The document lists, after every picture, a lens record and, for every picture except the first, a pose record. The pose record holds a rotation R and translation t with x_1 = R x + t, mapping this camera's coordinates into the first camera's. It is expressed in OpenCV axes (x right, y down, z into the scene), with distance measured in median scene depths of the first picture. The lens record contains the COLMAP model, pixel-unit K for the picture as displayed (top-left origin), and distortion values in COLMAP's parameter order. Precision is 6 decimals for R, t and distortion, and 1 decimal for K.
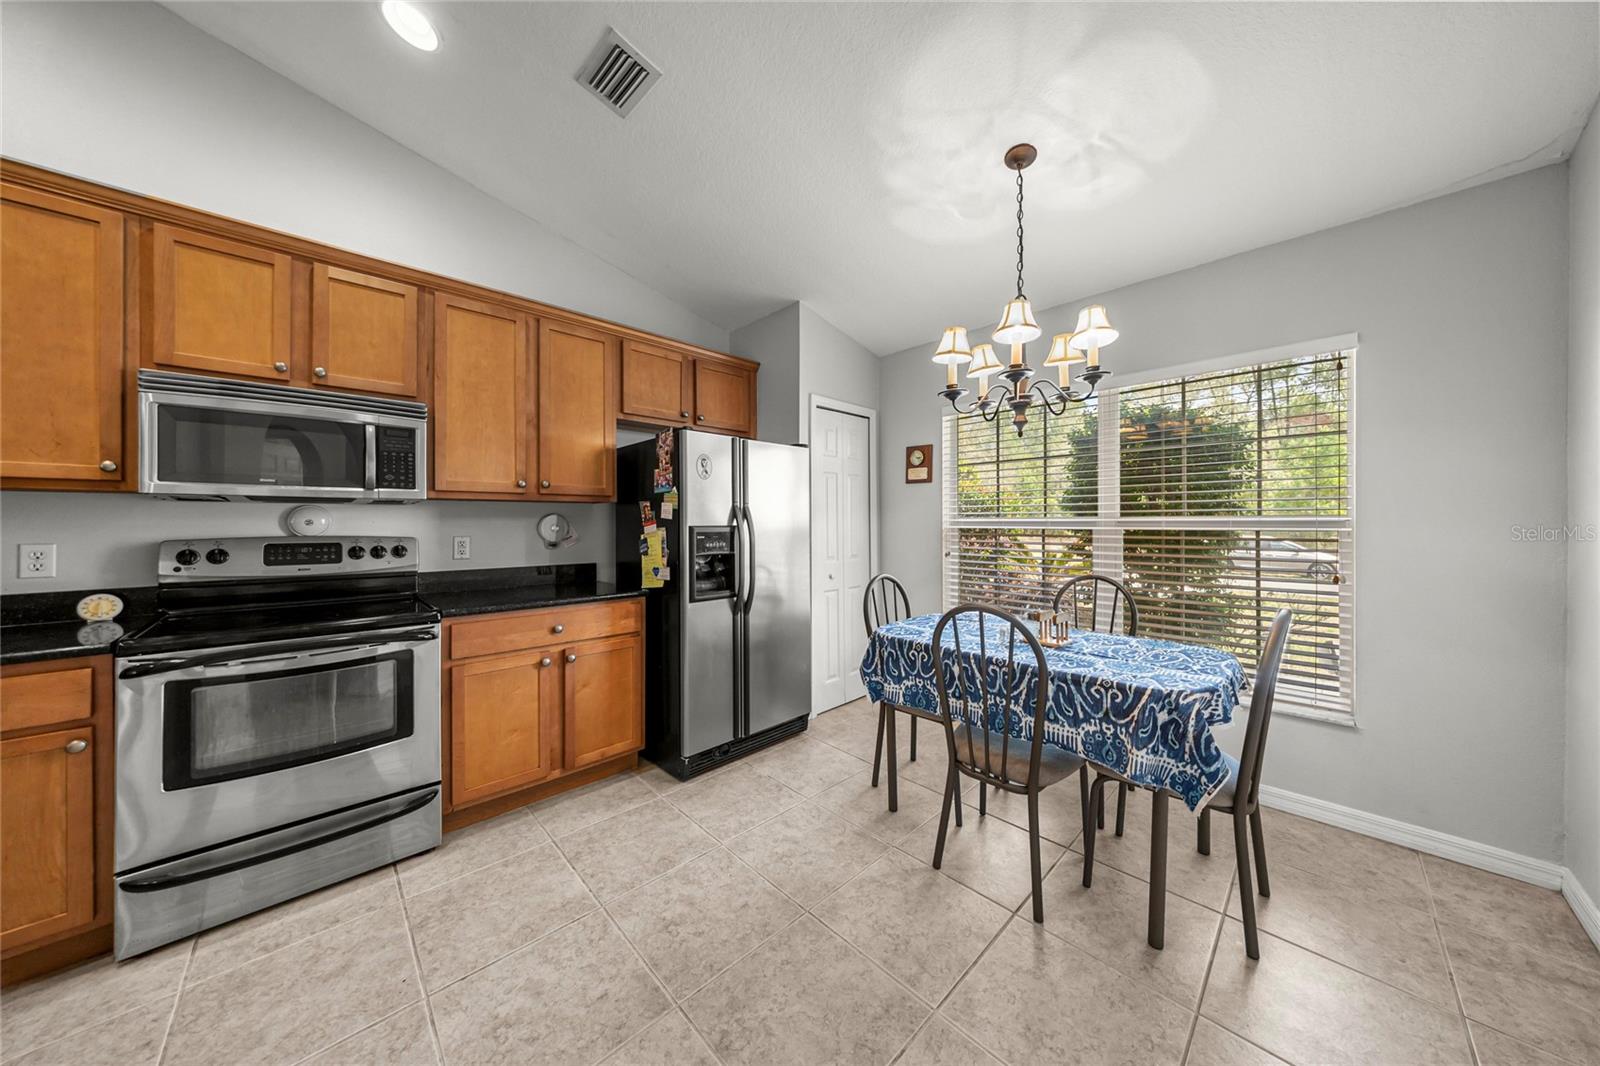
lens RADIAL K [[513.7, 0, 792.4], [0, 513.7, 519.9], [0, 0, 1]] dist [-0.002268, -0.000112]
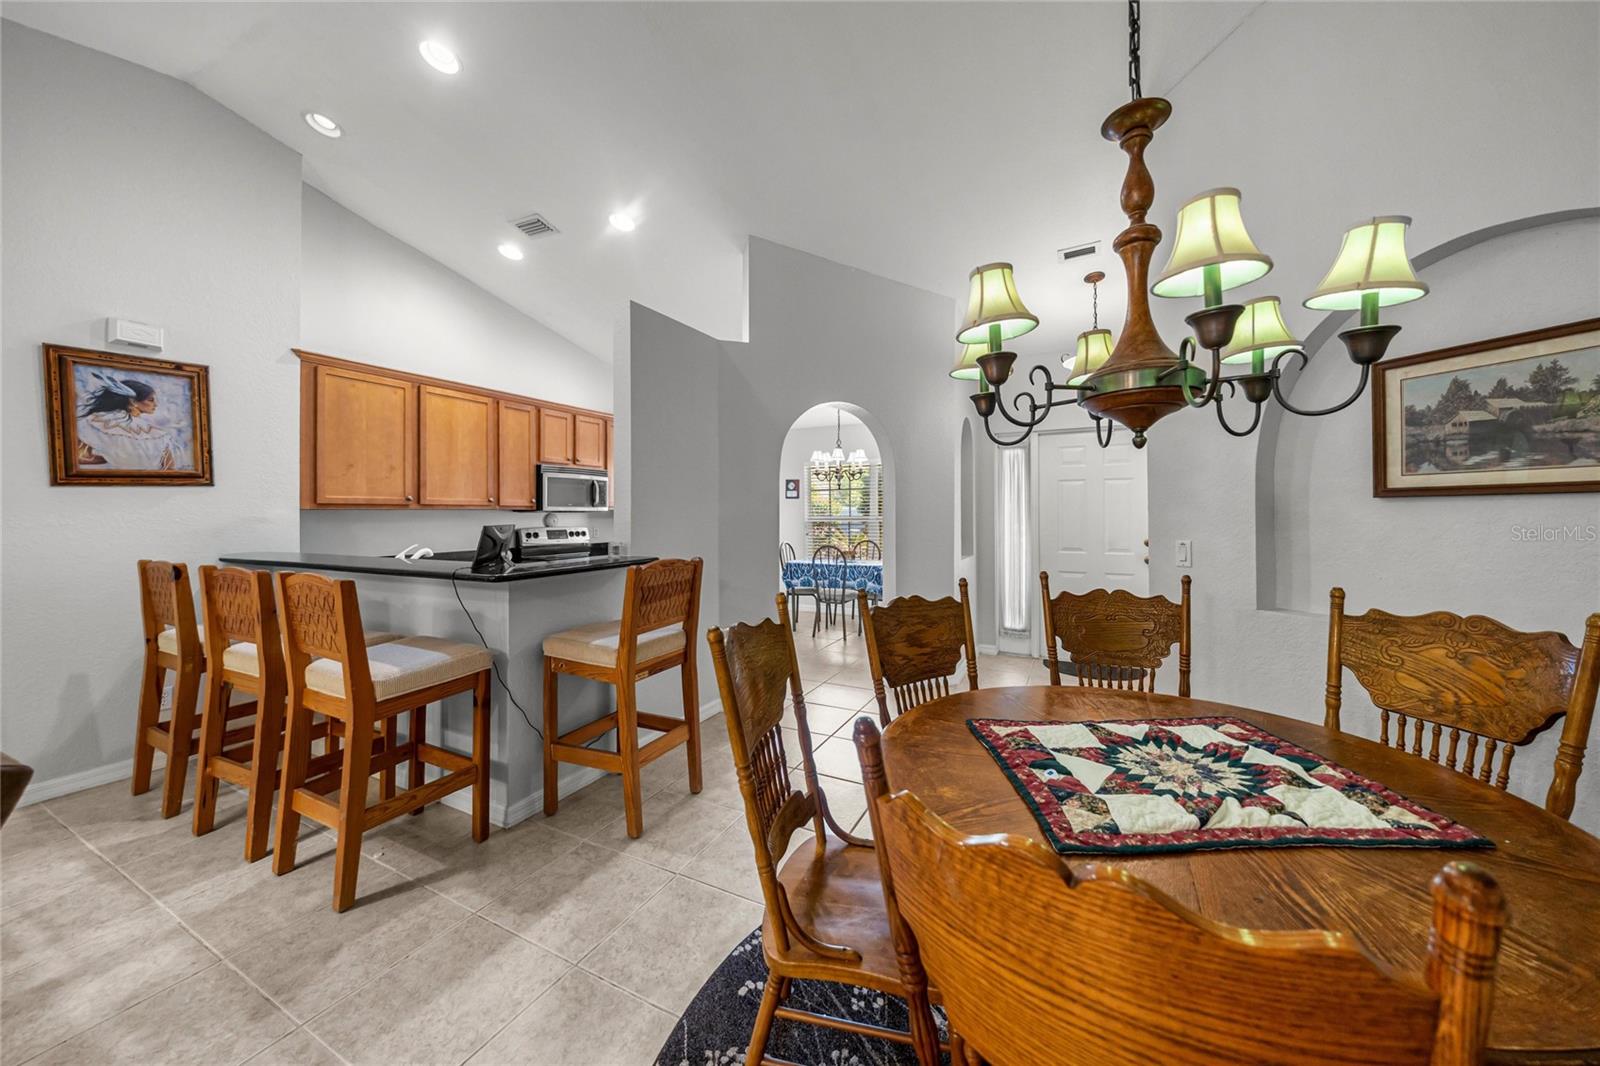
lens RADIAL K [[546.0, 0, 806.6], [0, 546.0, 519.2], [0, 0, 1]] dist [-0.001063, -0.000082]
pose [[0.938724, -0.006082, 0.344616, -0.742597], [0.002824, 0.999946, 0.009956, -0.024531], [-0.344658, -0.008373, 0.938691, -1.712574]]
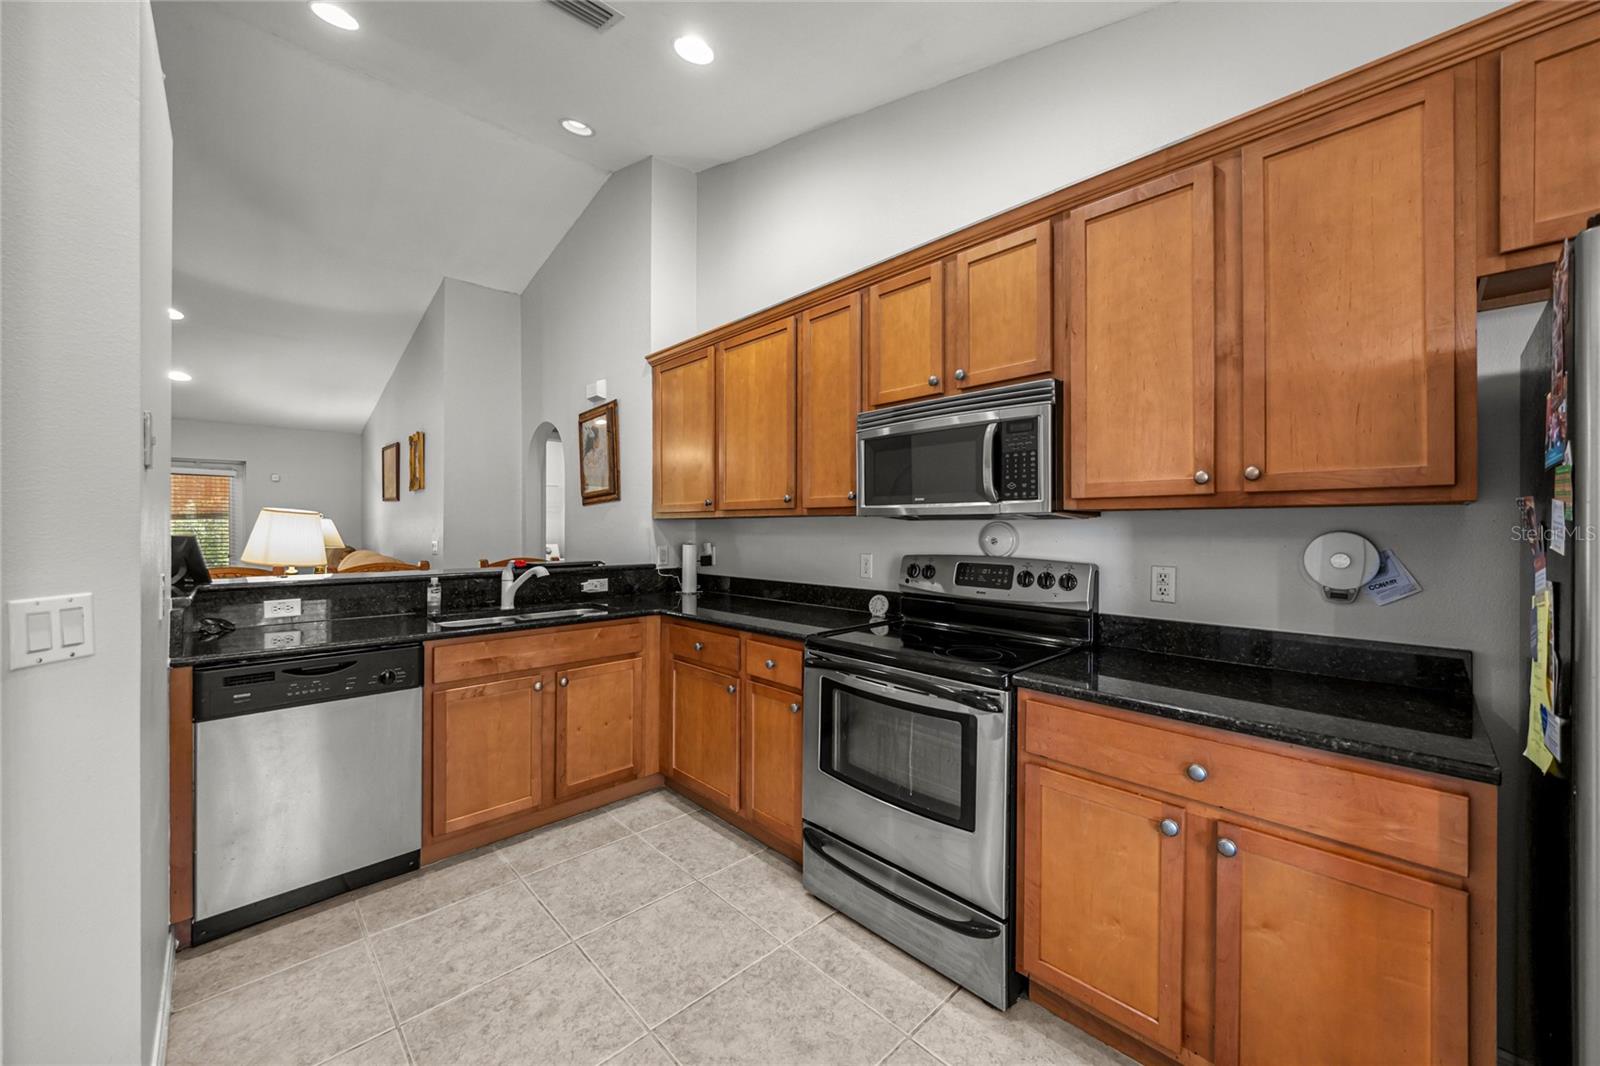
lens RADIAL K [[598.4, 0, 808.1], [0, 598.4, 528.4], [0, 0, 1]] dist [-0.001274, -0.000024]
pose [[0.019165, 0.004170, -0.999808, 0.108732], [0.000744, 0.999991, 0.004185, -0.022543], [0.999816, -0.000824, 0.019161, 0.664508]]
